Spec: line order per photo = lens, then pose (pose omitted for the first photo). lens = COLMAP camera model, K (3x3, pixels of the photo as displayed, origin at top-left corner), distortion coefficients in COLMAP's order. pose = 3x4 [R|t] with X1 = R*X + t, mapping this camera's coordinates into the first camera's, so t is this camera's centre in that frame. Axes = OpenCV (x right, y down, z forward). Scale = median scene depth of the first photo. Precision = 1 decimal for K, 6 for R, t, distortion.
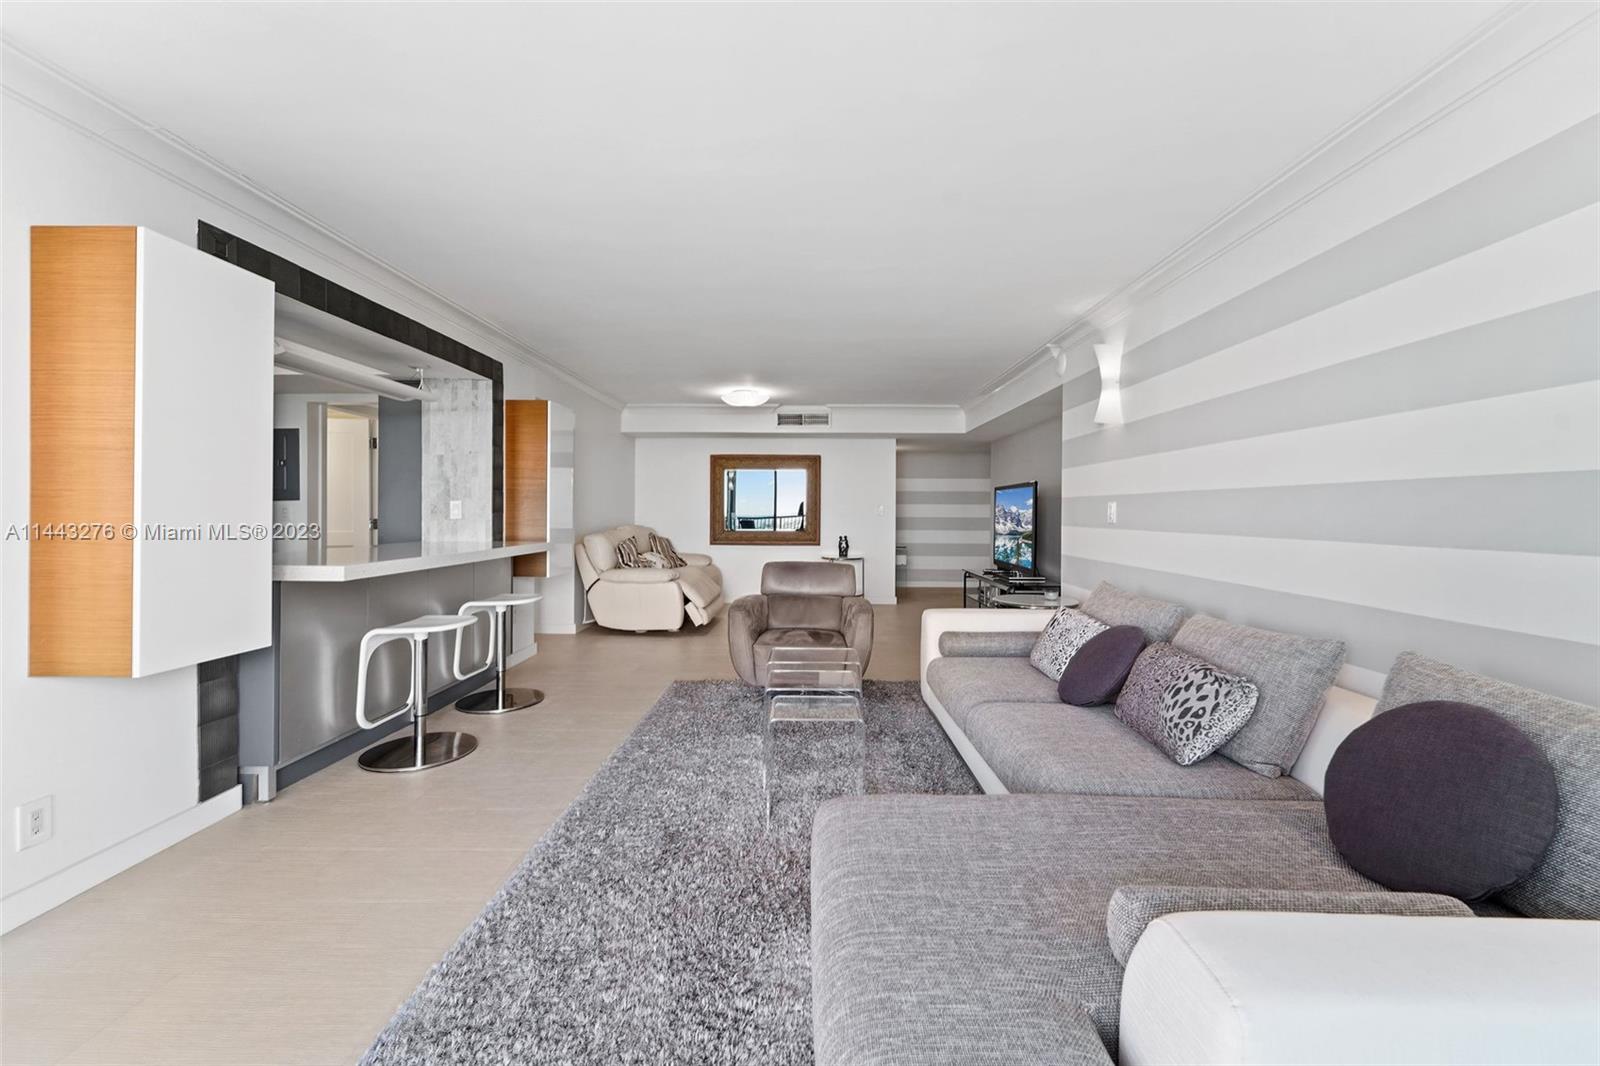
lens RADIAL K [[648.3, 0, 796.8], [0, 648.3, 519.8], [0, 0, 1]] dist [0.034672, -0.011876]
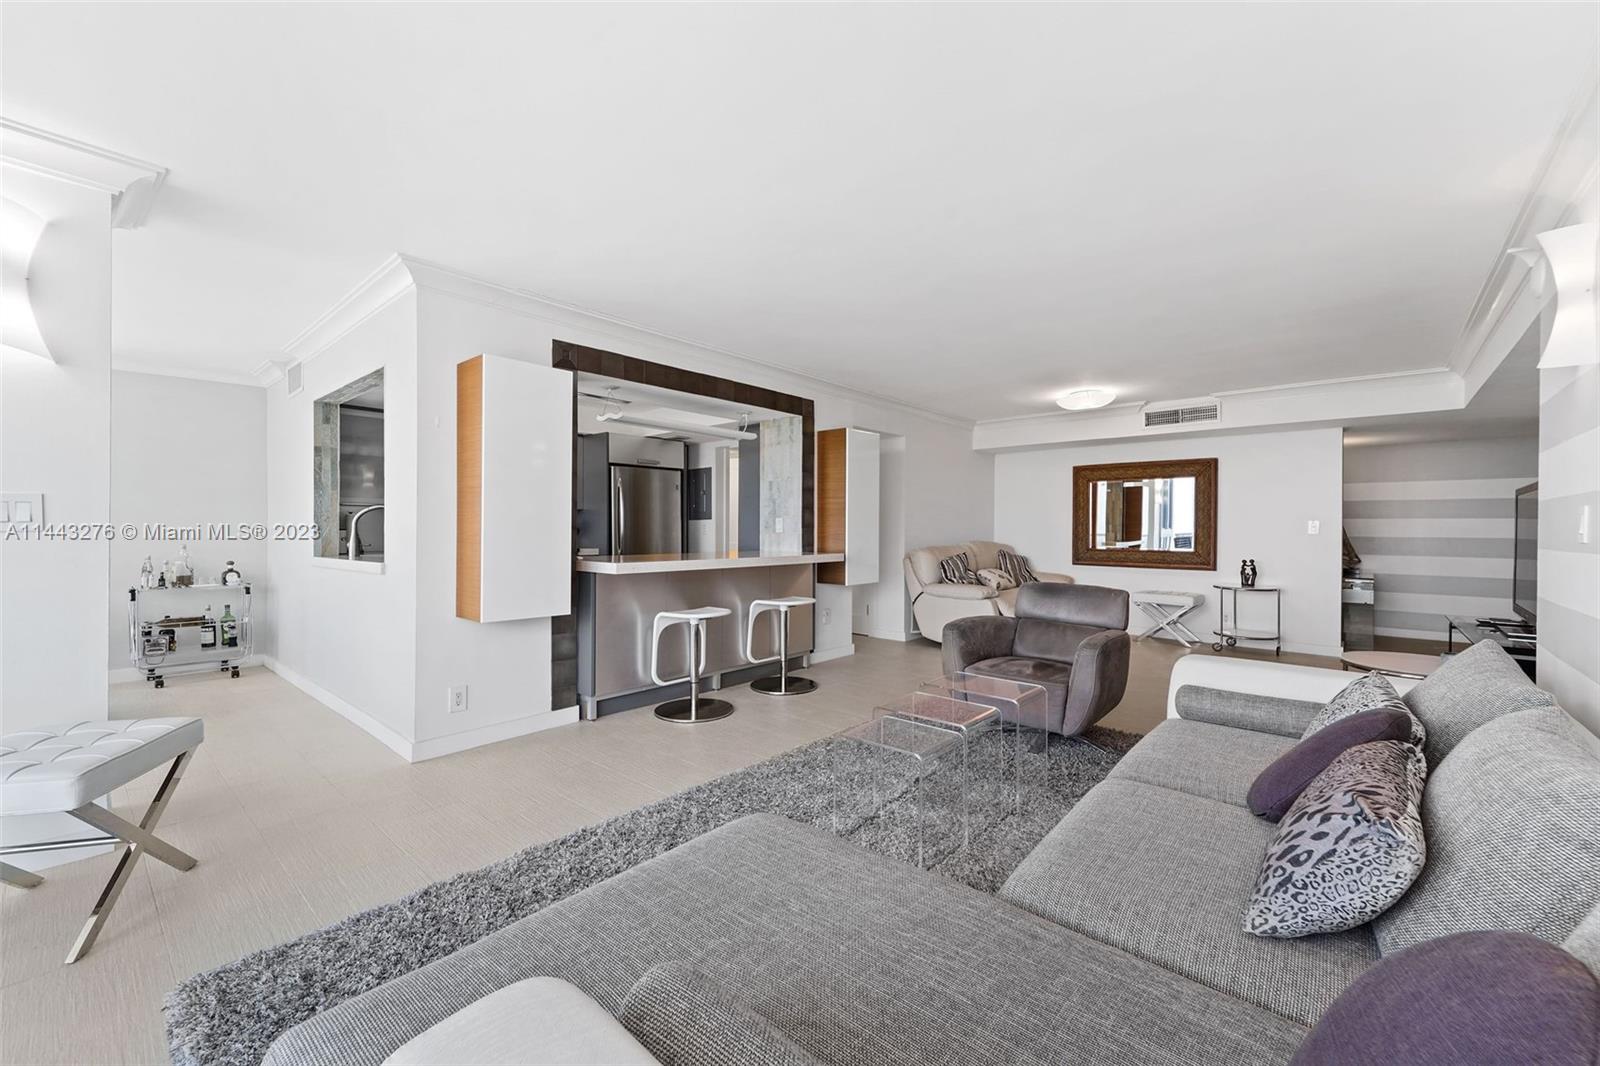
lens RADIAL K [[635.9, 0, 800.9], [0, 635.9, 535.9], [0, 0, 1]] dist [0.020837, -0.006378]
pose [[0.765377, 0.006750, -0.643547, 0.267190], [-0.009995, 0.999949, -0.001399, 0.005080], [0.643505, 0.007503, 0.765405, 0.113443]]
